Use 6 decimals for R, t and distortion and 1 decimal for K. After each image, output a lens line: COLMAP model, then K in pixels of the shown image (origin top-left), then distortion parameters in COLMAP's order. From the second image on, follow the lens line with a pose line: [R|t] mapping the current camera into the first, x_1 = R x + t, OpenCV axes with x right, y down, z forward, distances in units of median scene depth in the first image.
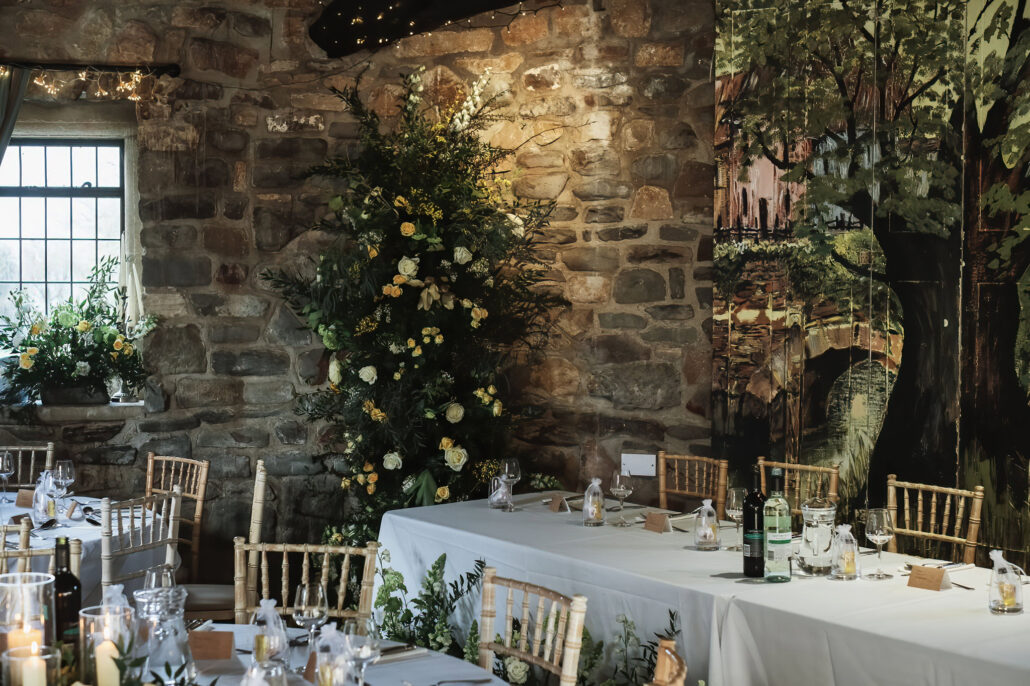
lens RADIAL K [[1504.0, 0, 515.0], [0, 1504.0, 343.0], [0, 0, 1]] dist [-0.004781, -0.016371]
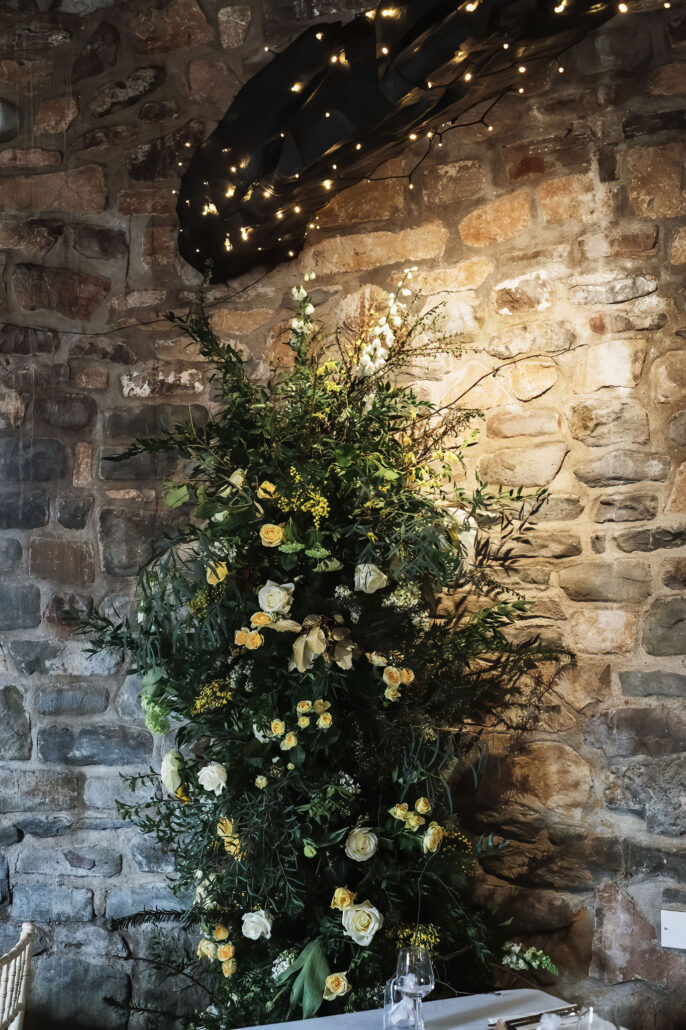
lens RADIAL K [[1629.4, 0, 343.0], [0, 1629.4, 515.0], [0, 0, 1]] dist [-0.020404, 0.009516]
pose [[0.982487, -0.019134, -0.185348, 0.069012], [0.000757, 0.995115, -0.098716, -0.017882], [0.186331, 0.096847, 0.977702, 0.334772]]
